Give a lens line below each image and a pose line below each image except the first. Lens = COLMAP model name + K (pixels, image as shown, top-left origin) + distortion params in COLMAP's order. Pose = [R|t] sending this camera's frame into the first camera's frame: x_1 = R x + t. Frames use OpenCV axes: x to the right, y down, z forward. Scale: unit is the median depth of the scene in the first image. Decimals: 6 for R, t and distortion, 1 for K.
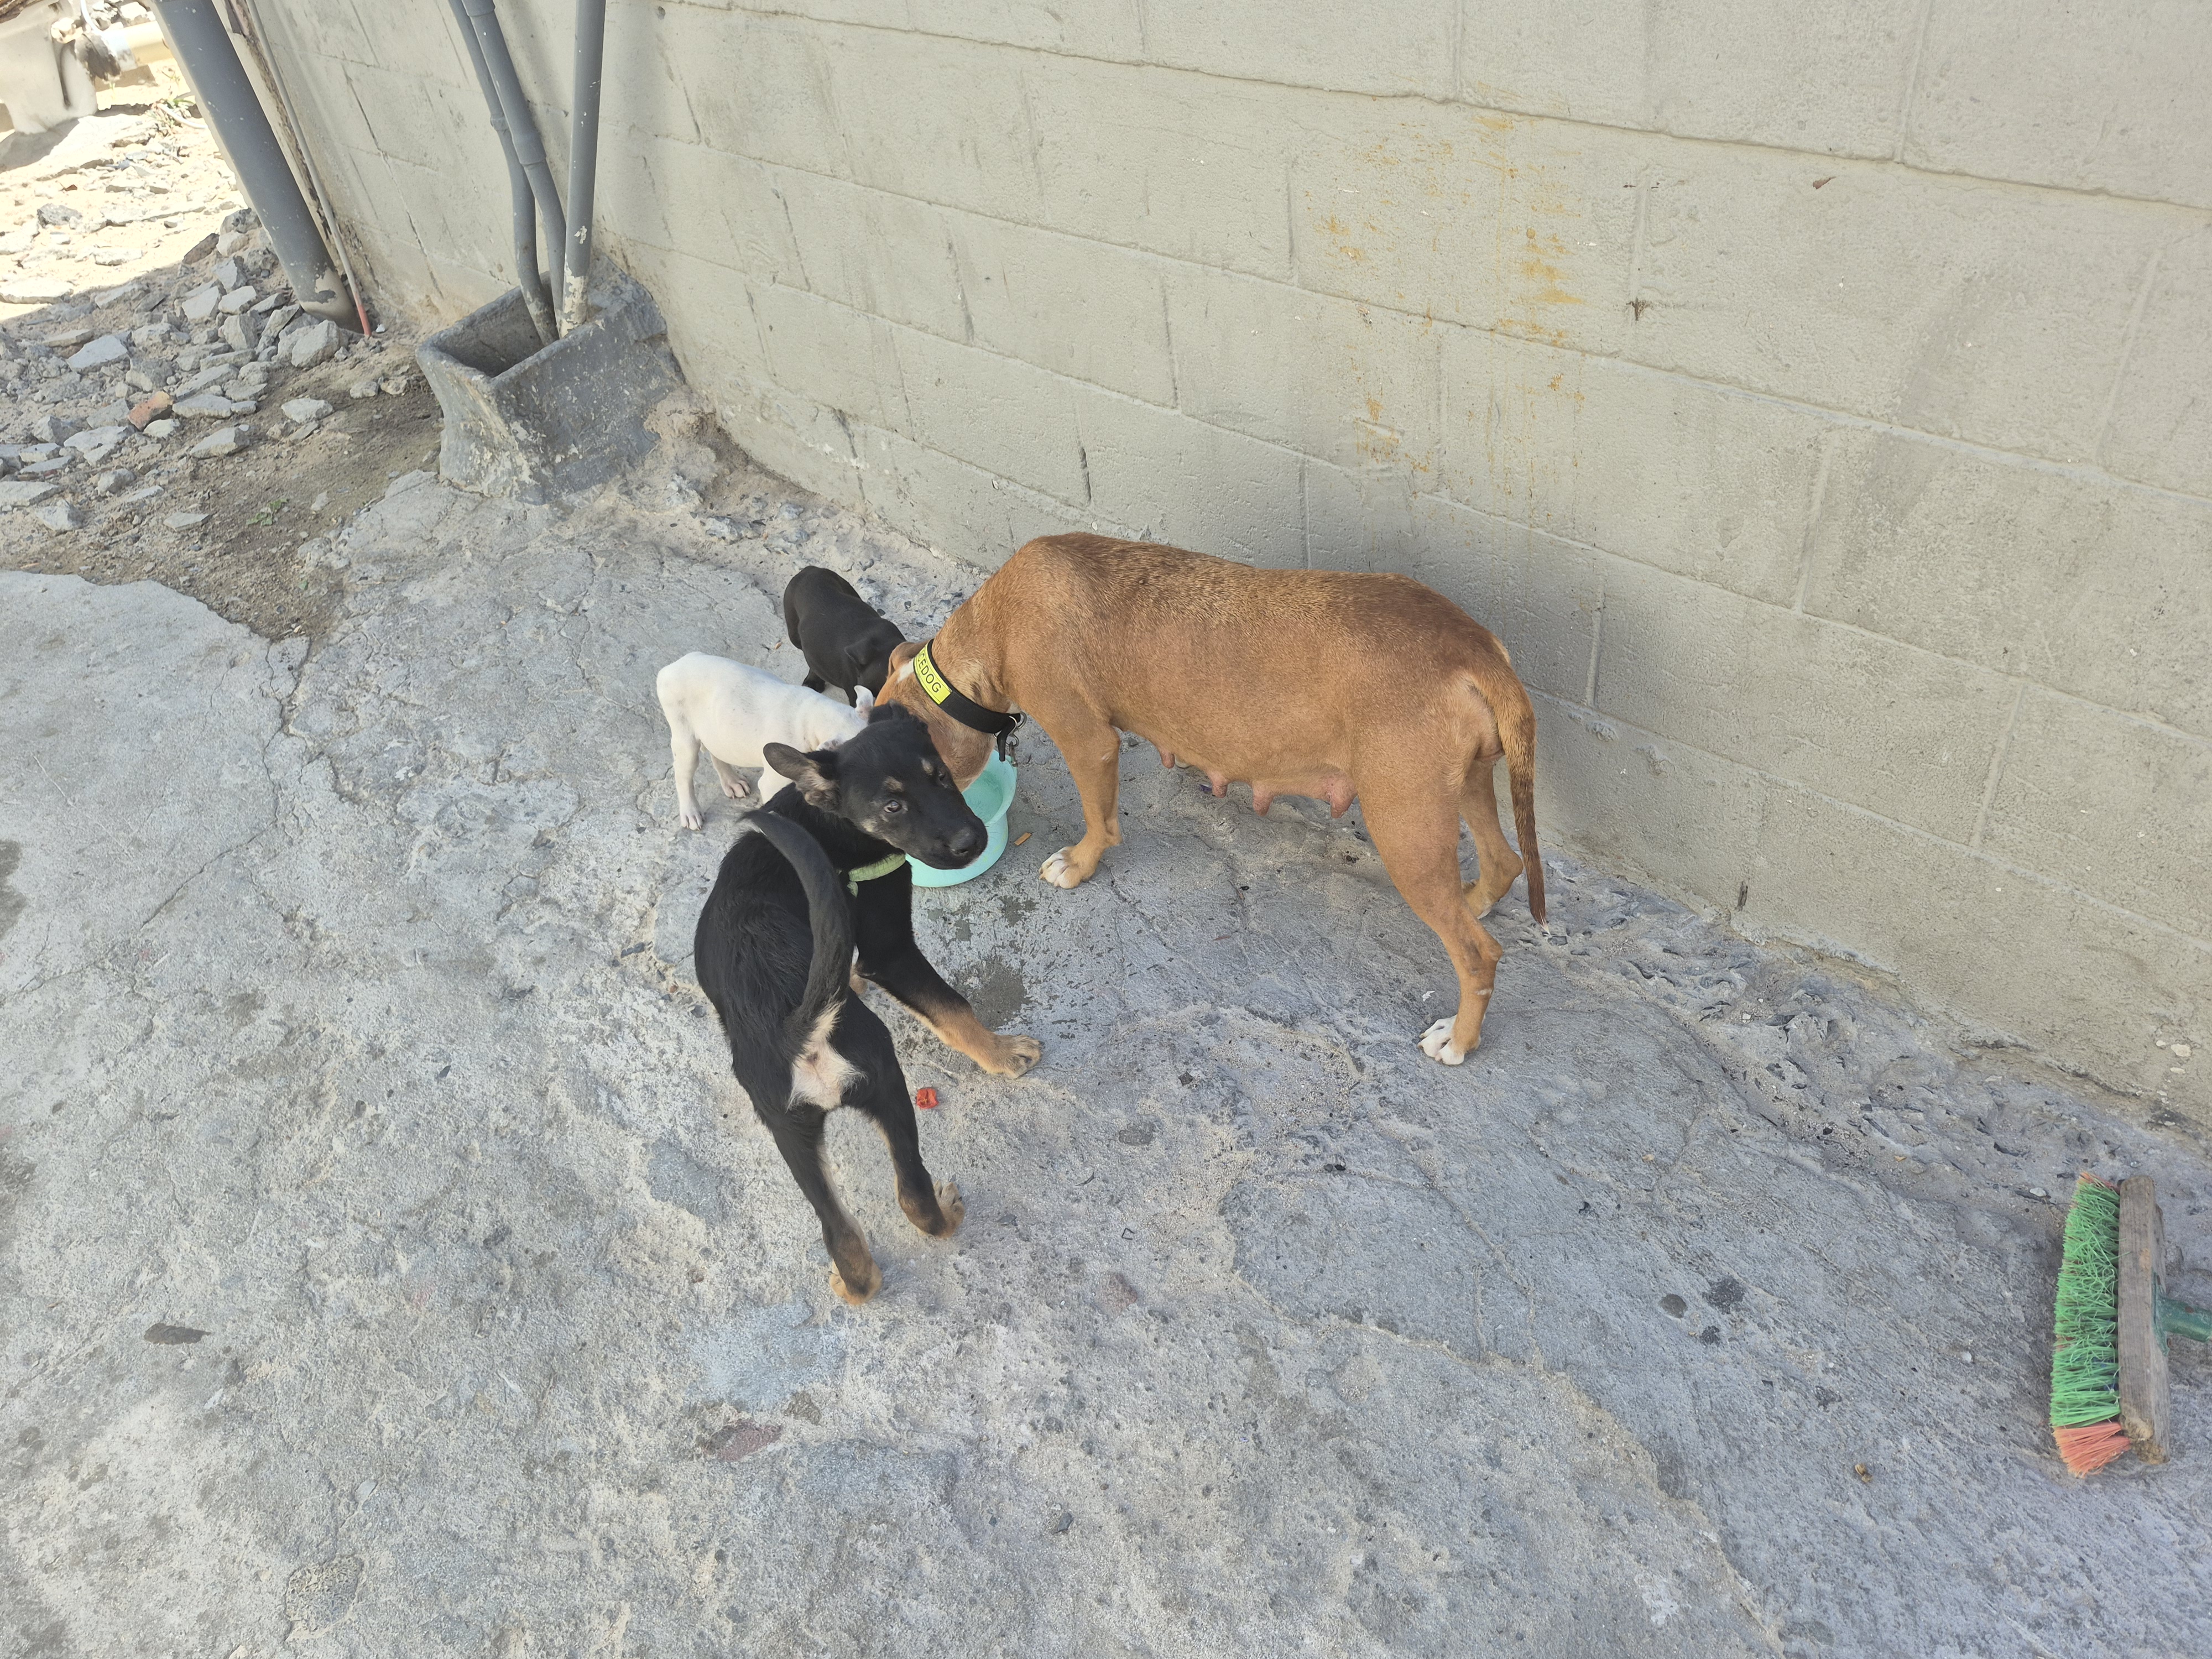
lens RADIAL K [[1490.6, 0, 1111.3], [0, 1490.6, 817.7], [0, 0, 1]] dist [0.036753, -0.042415]
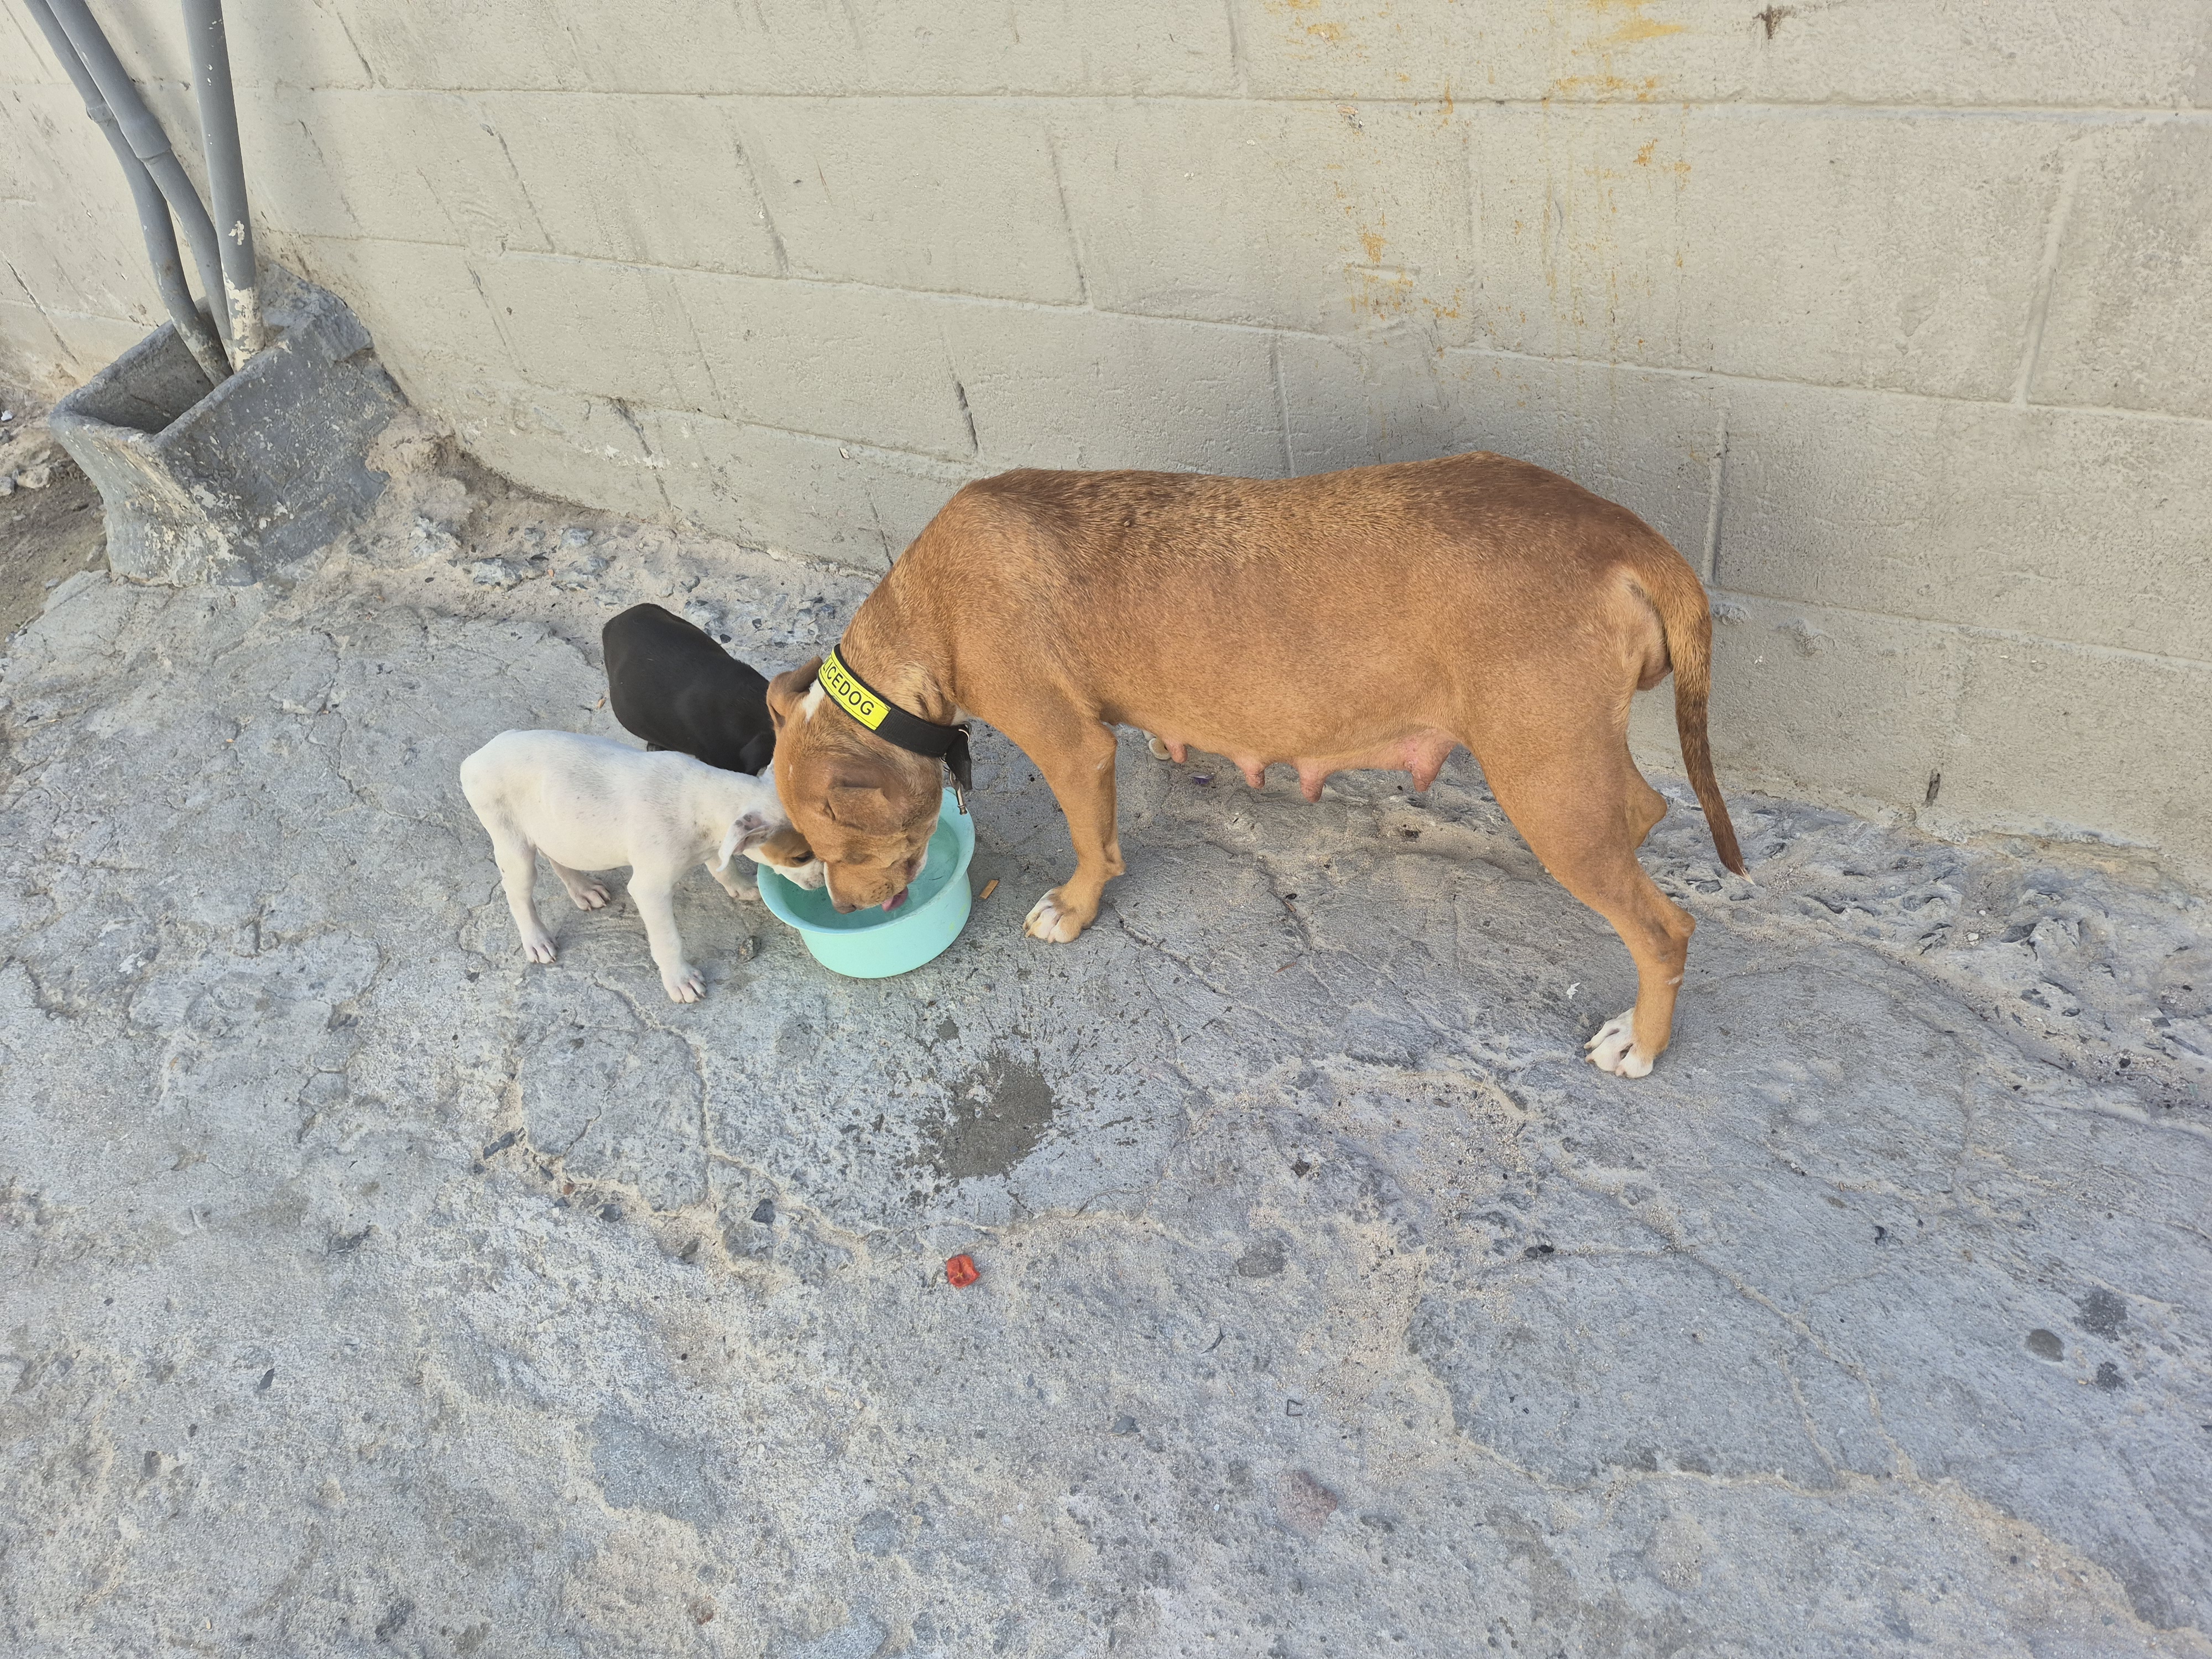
lens RADIAL K [[1490.6, 0, 1114.0], [0, 1490.6, 805.6], [0, 0, 1]] dist [0.036753, -0.042415]
pose [[0.973245, -0.192813, 0.124966, -0.098392], [0.192384, 0.981196, 0.015610, -0.032654], [-0.125626, 0.008849, 0.992038, 0.262046]]
